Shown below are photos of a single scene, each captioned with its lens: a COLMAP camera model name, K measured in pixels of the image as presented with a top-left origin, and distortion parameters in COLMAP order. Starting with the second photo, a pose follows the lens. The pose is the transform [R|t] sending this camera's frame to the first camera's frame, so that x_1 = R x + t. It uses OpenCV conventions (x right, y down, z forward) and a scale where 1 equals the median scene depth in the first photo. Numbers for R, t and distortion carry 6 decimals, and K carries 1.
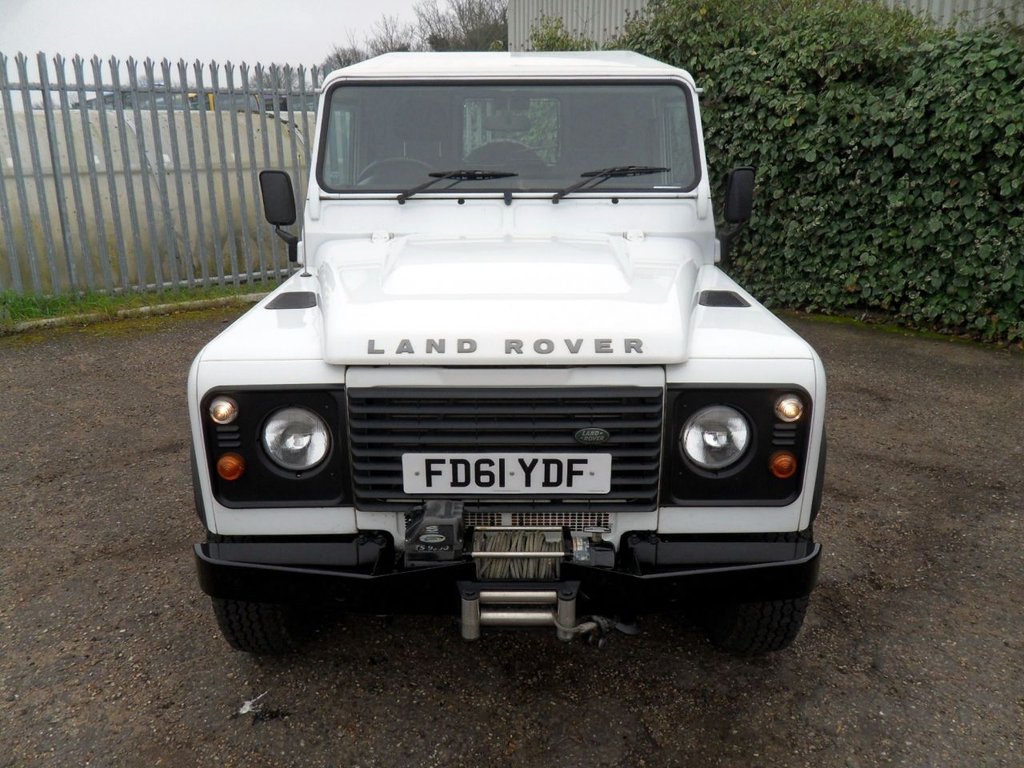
lens RADIAL K [[833.7, 0, 508.8], [0, 833.7, 388.6], [0, 0, 1]] dist [0.008046, -0.061095]
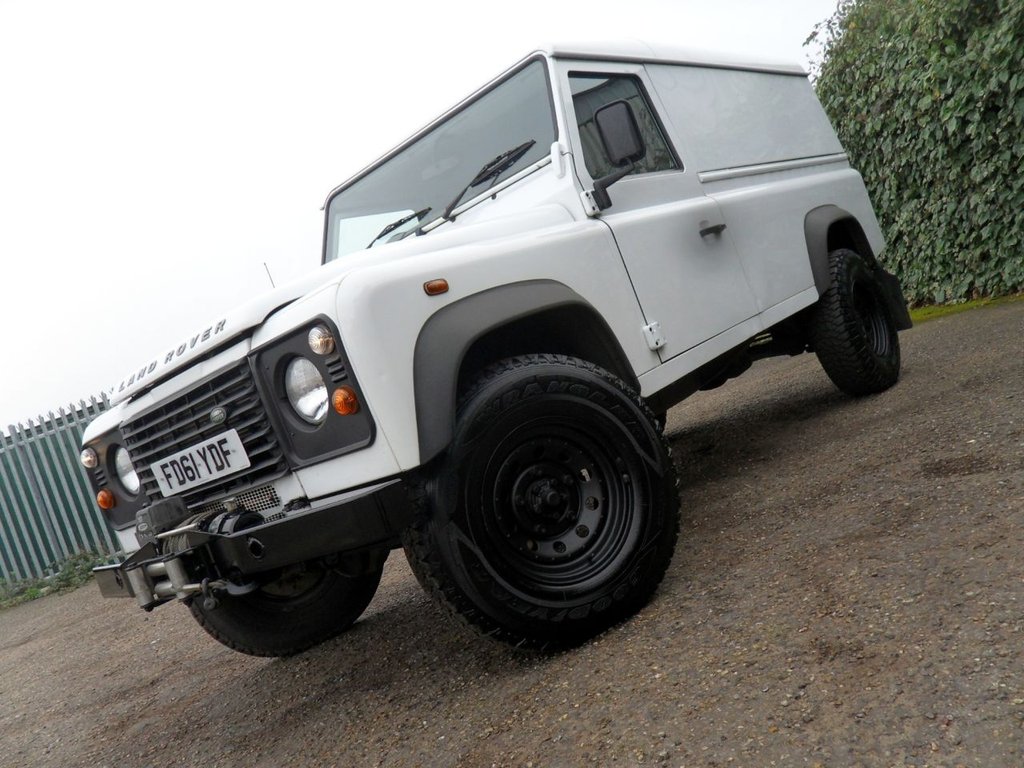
lens RADIAL K [[833.7, 0, 517.3], [0, 833.7, 391.2], [0, 0, 1]] dist [0.008046, -0.061095]
pose [[0.728614, -0.243752, -0.640083, 0.667253], [0.147225, 0.968423, -0.201200, 0.185074], [0.668914, 0.052361, 0.741493, 0.273964]]
